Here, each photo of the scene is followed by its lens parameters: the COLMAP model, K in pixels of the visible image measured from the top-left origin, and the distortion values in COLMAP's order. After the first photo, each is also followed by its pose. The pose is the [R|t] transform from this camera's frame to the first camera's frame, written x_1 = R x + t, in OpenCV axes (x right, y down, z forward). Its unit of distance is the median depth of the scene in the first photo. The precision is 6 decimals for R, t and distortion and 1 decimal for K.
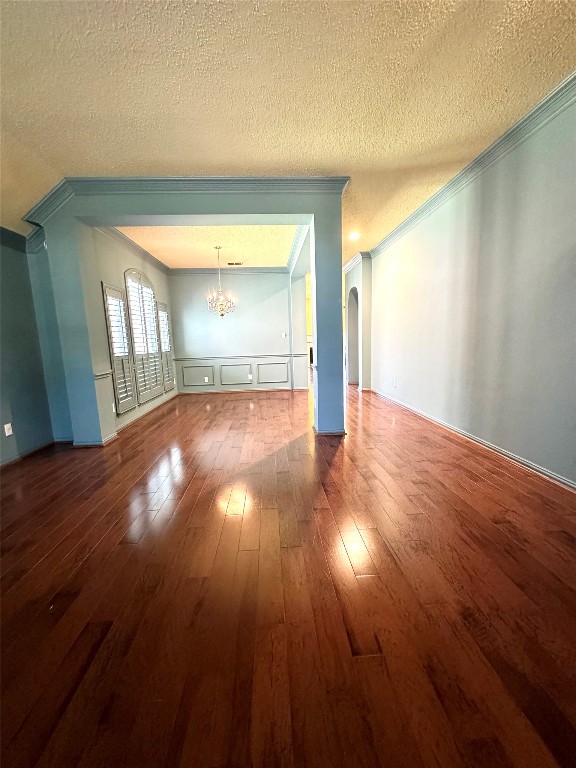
lens RADIAL K [[305.4, 0, 287.1], [0, 305.4, 383.6], [0, 0, 1]] dist [-0.002405, 0.000032]
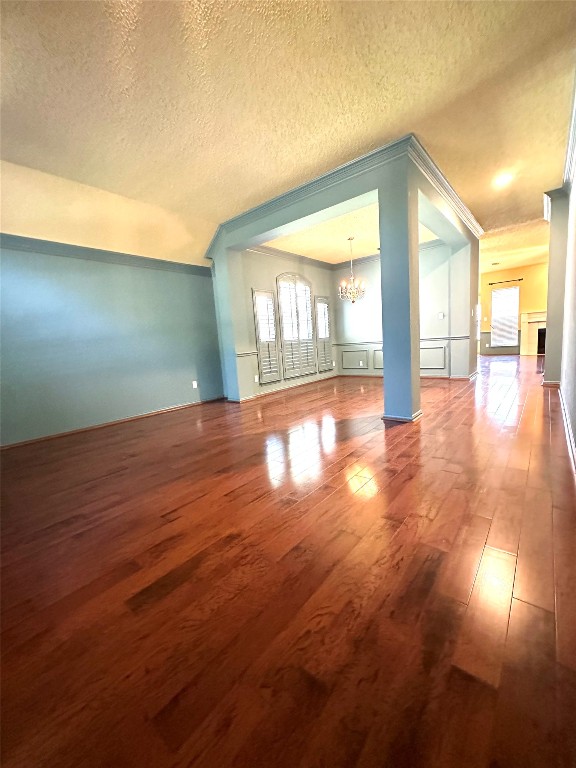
lens RADIAL K [[305.4, 0, 287.1], [0, 305.4, 383.6], [0, 0, 1]] dist [-0.002405, 0.000032]
pose [[0.728438, 0.074439, -0.681056, 0.457752], [-0.049353, 0.997199, 0.056206, 0.016245], [0.683332, -0.007330, 0.730071, 0.072988]]
